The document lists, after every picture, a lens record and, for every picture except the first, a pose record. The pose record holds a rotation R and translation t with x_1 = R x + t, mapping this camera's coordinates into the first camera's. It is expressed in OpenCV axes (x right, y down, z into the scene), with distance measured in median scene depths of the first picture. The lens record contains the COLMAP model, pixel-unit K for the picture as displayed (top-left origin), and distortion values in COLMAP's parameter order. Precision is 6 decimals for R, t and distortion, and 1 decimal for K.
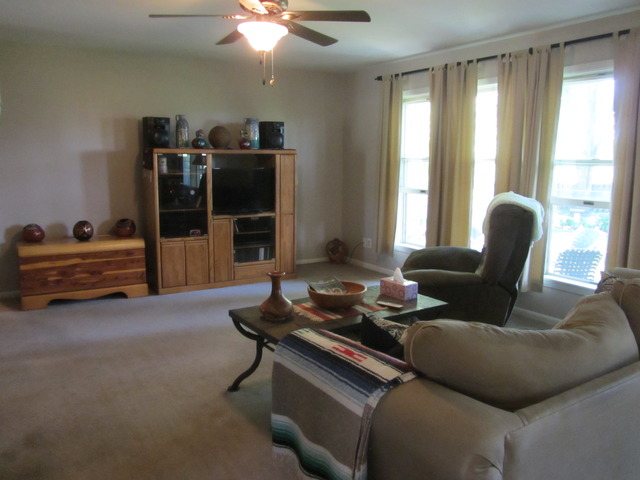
lens RADIAL K [[523.3, 0, 317.8], [0, 523.3, 241.4], [0, 0, 1]] dist [-0.053973, 0.020546]
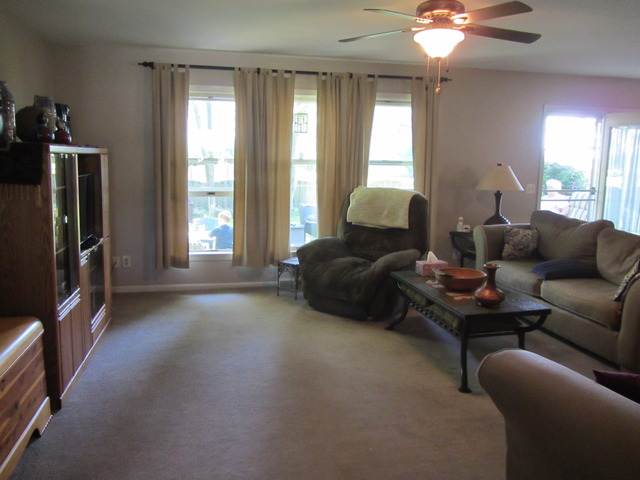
lens RADIAL K [[523.3, 0, 319.4], [0, 523.3, 236.7], [0, 0, 1]] dist [-0.053973, 0.020546]
pose [[0.319107, -0.145506, 0.936482, -0.831689], [0.139352, 0.984607, 0.105499, -0.116253], [-0.937418, 0.096835, 0.334471, 0.645025]]
